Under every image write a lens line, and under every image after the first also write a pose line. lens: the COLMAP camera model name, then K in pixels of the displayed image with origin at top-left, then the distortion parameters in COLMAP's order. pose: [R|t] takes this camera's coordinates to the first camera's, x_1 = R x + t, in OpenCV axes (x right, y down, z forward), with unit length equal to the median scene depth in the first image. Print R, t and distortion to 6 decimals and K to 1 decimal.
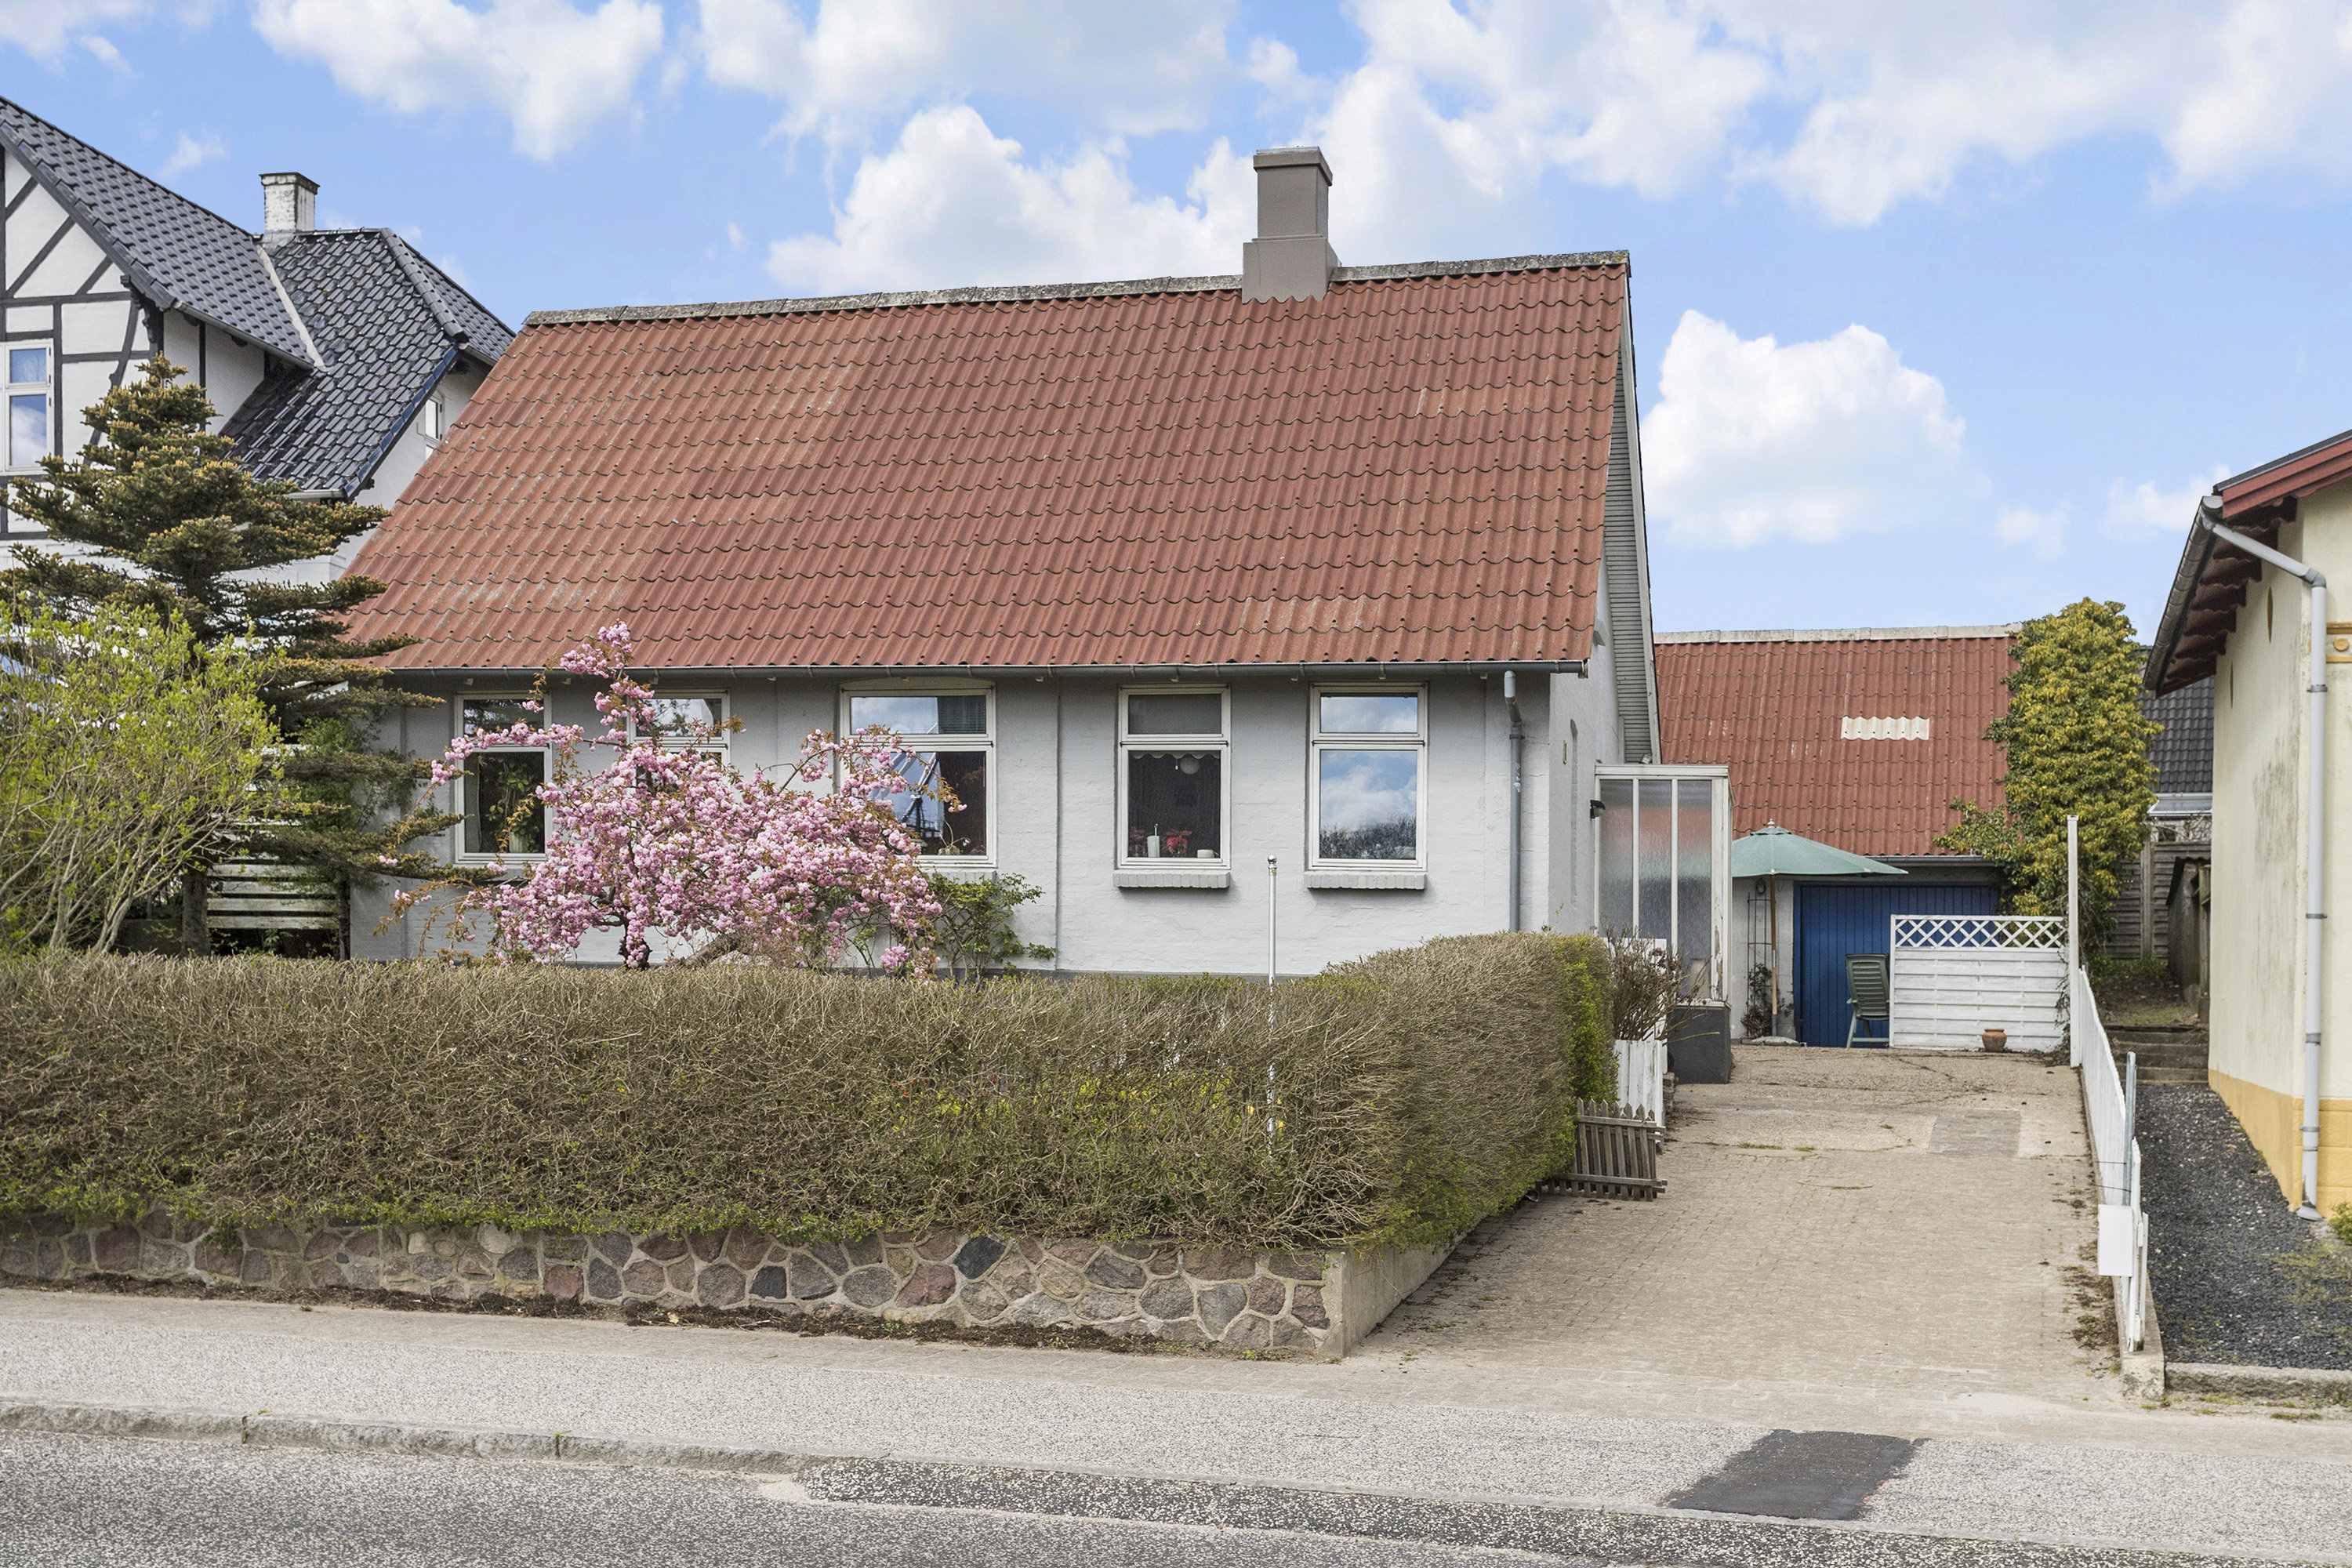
lens RADIAL K [[2723.6, 0, 1176.0], [0, 2723.6, 784.0], [0, 0, 1]] dist [0.021350, 0.018754]
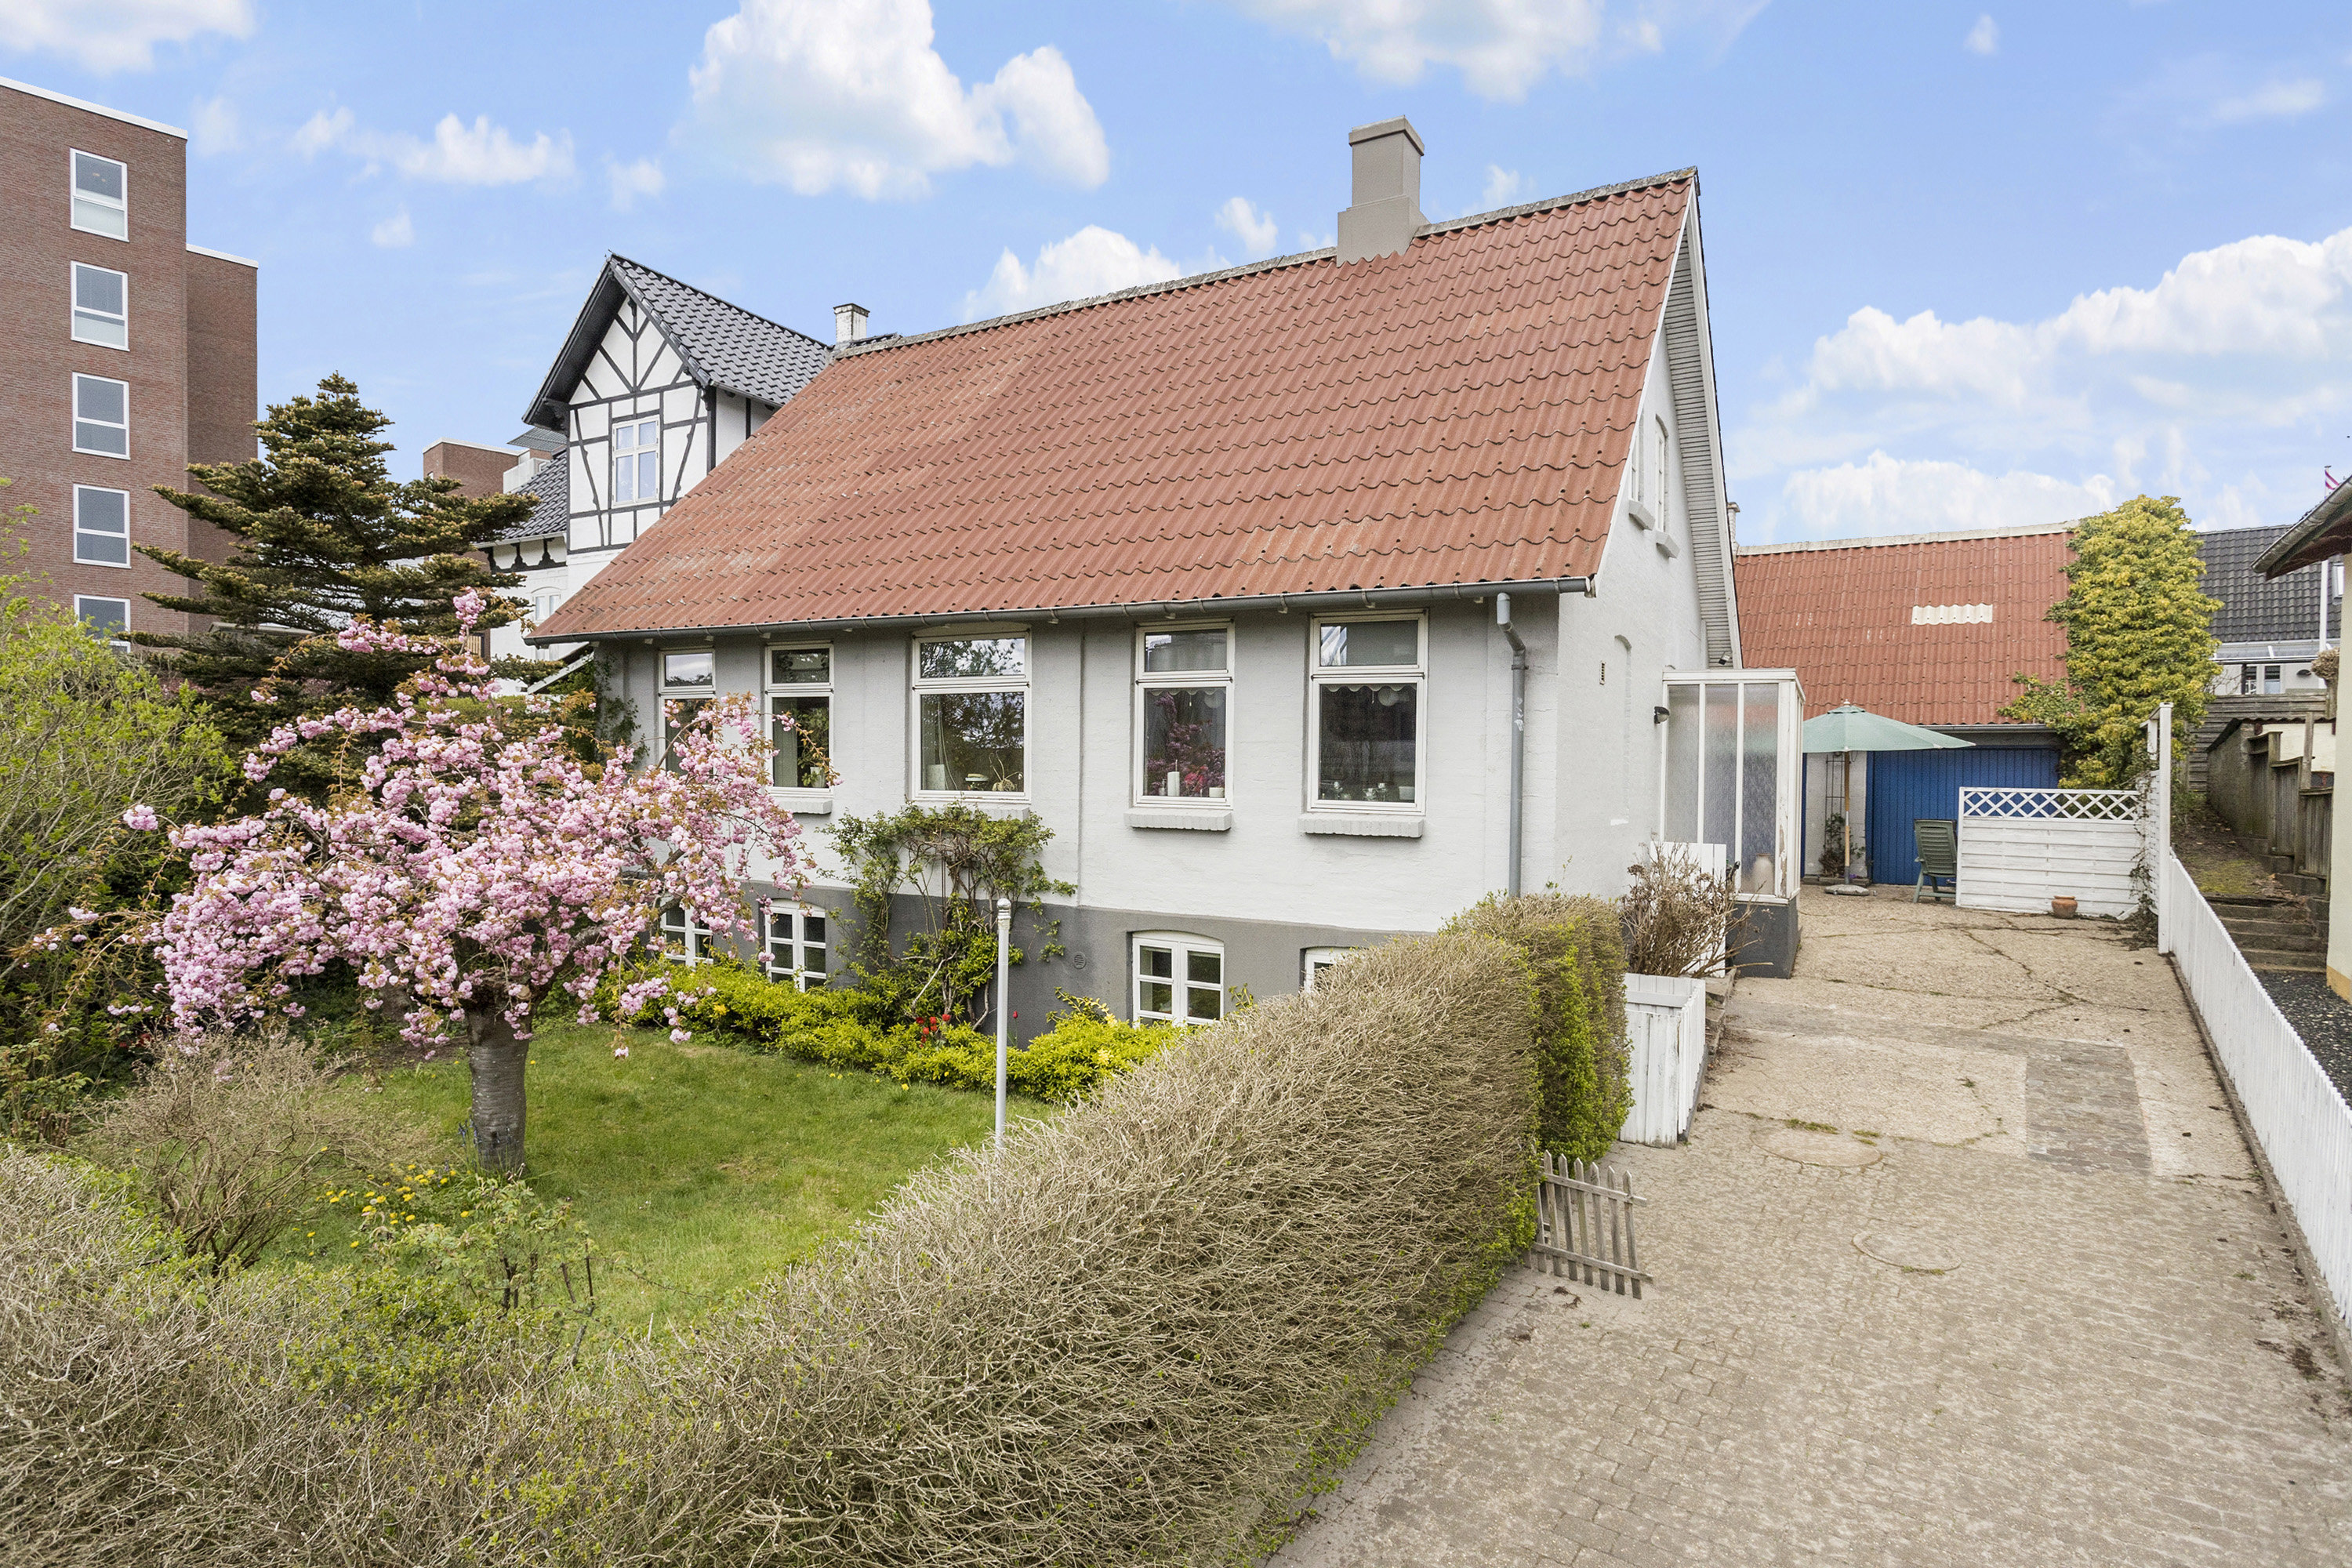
lens RADIAL K [[1387.3, 0, 1179.4], [0, 1387.3, 806.0], [0, 0, 1]] dist [-0.004670, 0.016725]
pose [[0.970708, -0.011970, -0.239962, 0.087437], [0.038422, 0.993638, 0.105862, -0.017005], [0.237169, -0.111981, 0.964993, 0.372323]]
